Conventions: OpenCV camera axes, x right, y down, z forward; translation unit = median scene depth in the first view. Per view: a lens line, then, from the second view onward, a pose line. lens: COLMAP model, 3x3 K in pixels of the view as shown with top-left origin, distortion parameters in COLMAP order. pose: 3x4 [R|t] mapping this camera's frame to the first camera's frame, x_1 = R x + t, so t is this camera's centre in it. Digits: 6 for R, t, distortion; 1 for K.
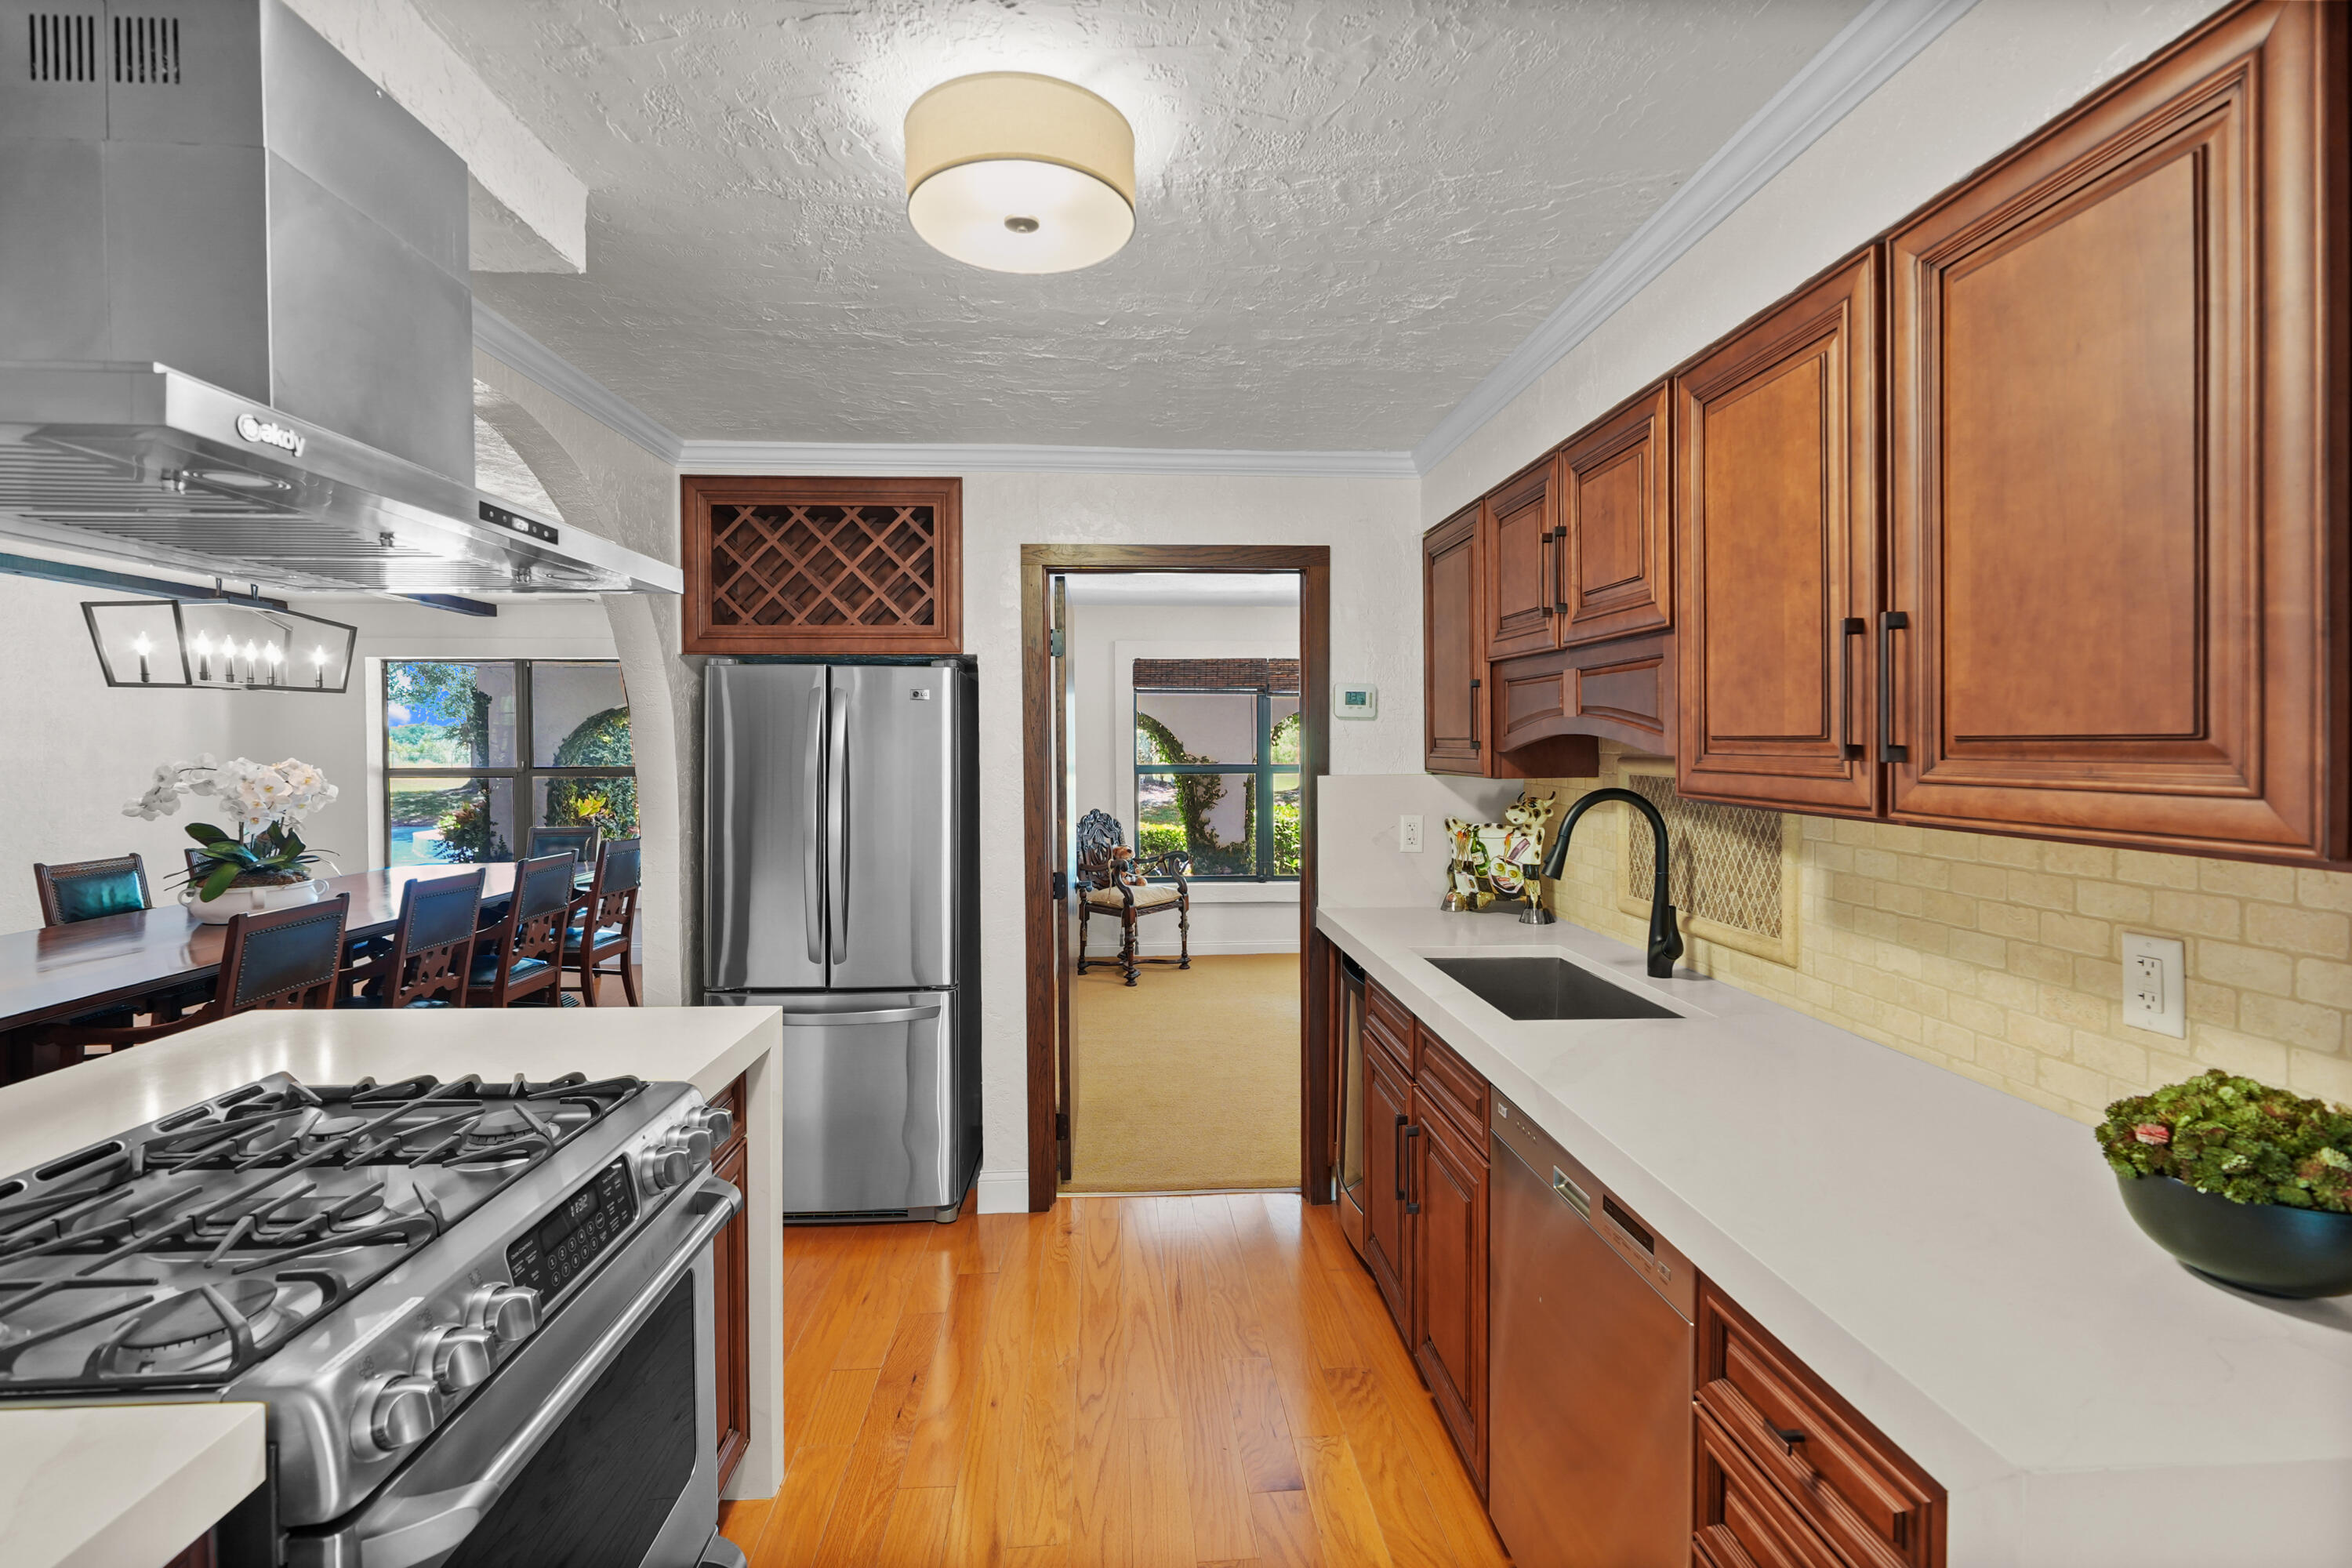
lens RADIAL K [[1019.6, 0, 1176.0], [0, 1019.6, 784.0], [0, 0, 1]] dist [0.001638, 0.000245]
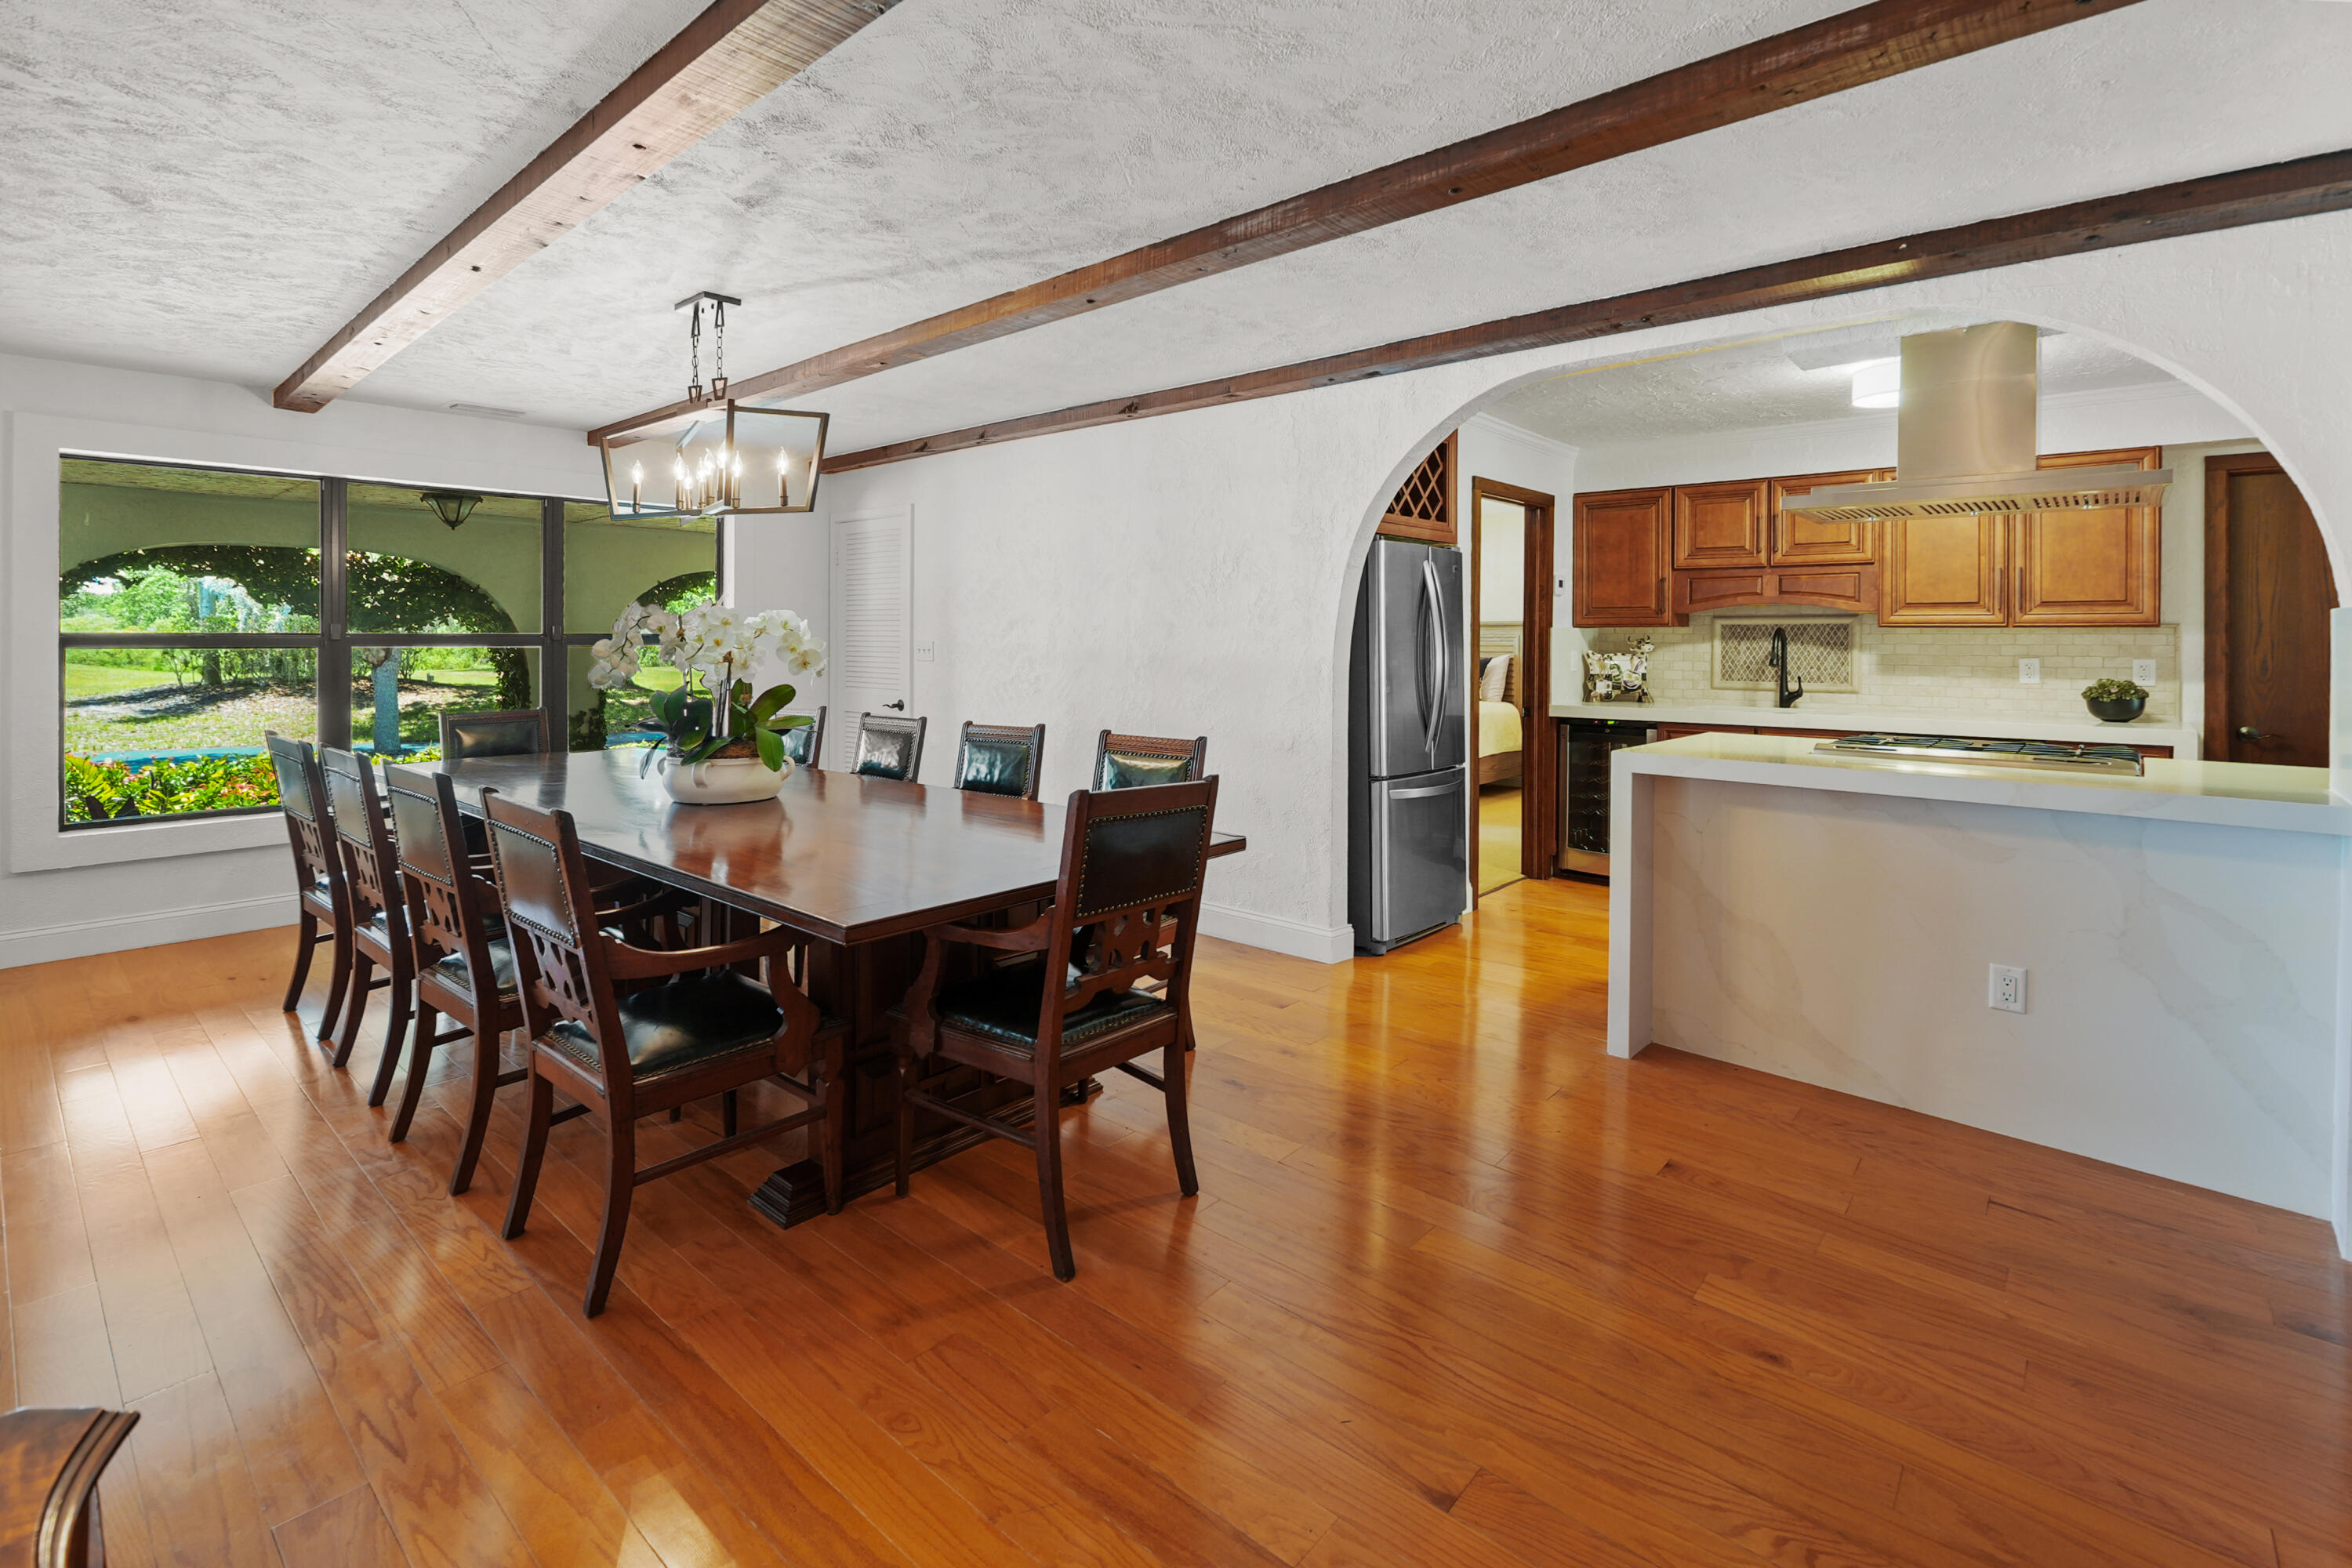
lens RADIAL K [[1055.9, 0, 1169.2], [0, 1055.9, 639.3], [0, 0, 1]] dist [0.000087, -0.000111]
pose [[0.700387, 0.000793, 0.713762, -2.547379], [0.026085, 0.999303, -0.026707, 0.066785], [-0.713286, 0.037324, 0.699878, 0.351963]]
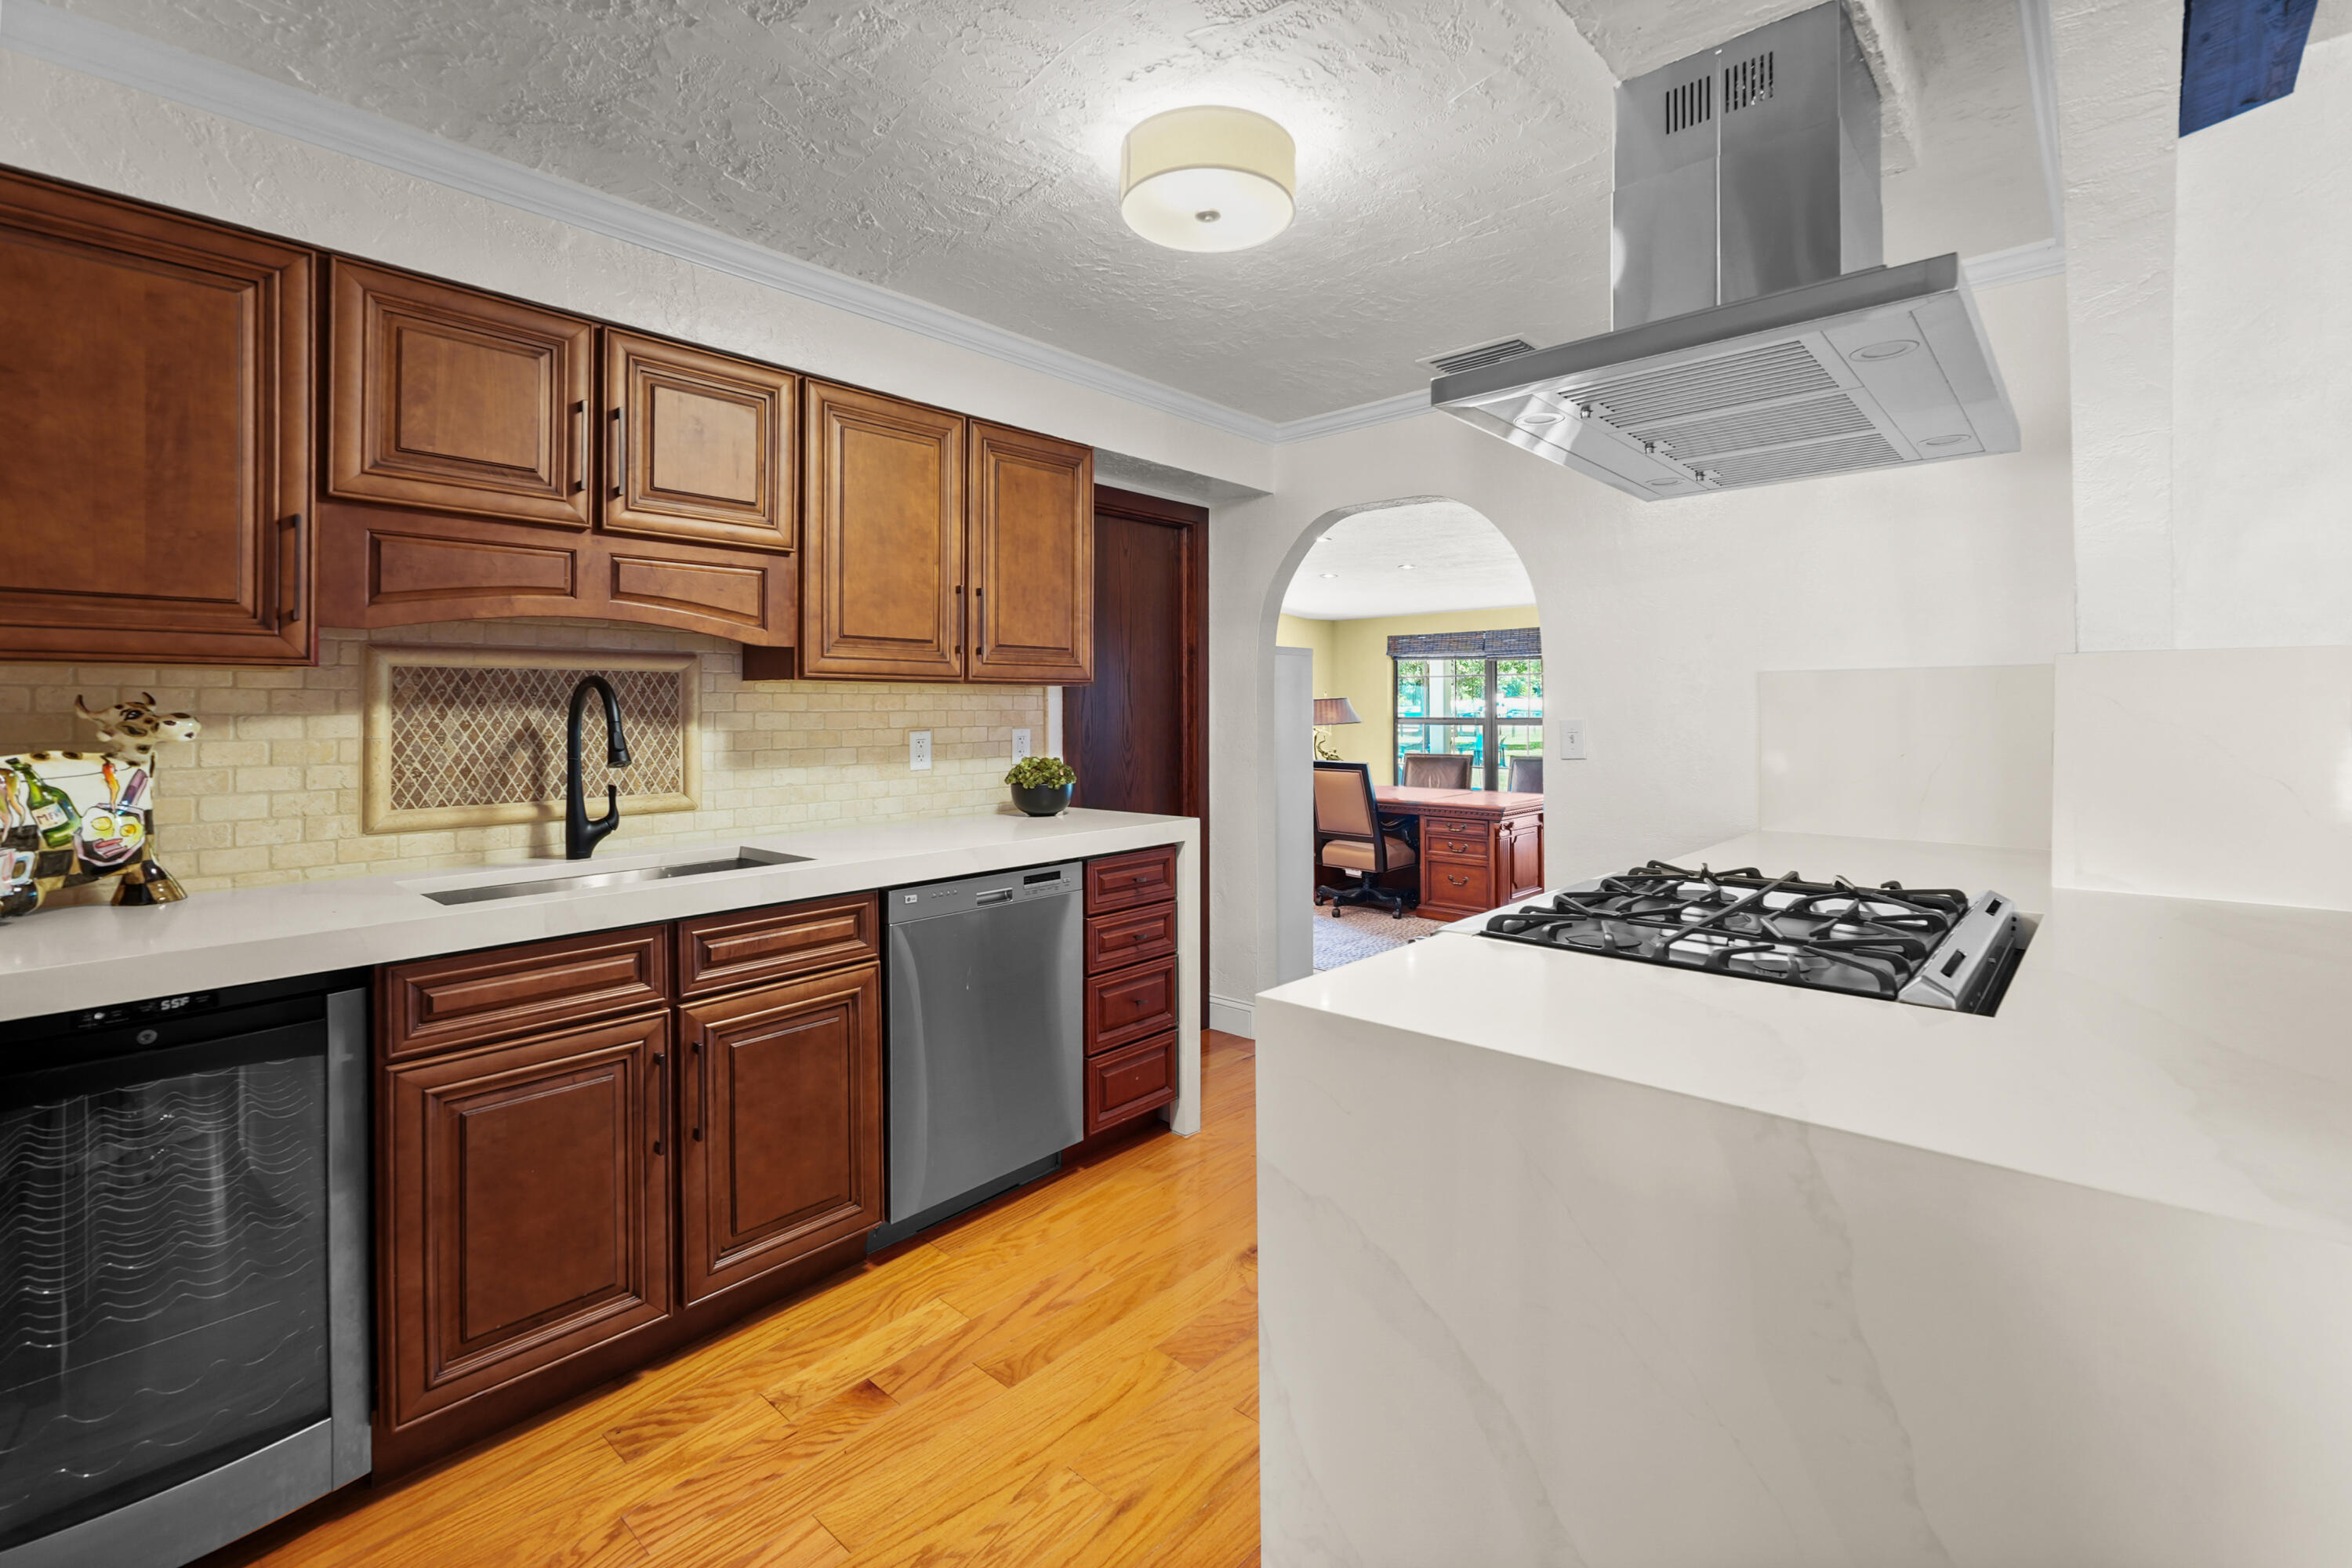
lens RADIAL K [[1028.1, 0, 1189.3], [0, 1028.1, 710.3], [0, 0, 1]] dist [-0.002669, -0.000750]
pose [[-0.704338, 0.009426, 0.709802, -0.799460], [0.039087, 0.998910, 0.025520, 0.040791], [-0.708788, 0.045719, -0.703938, 1.466598]]
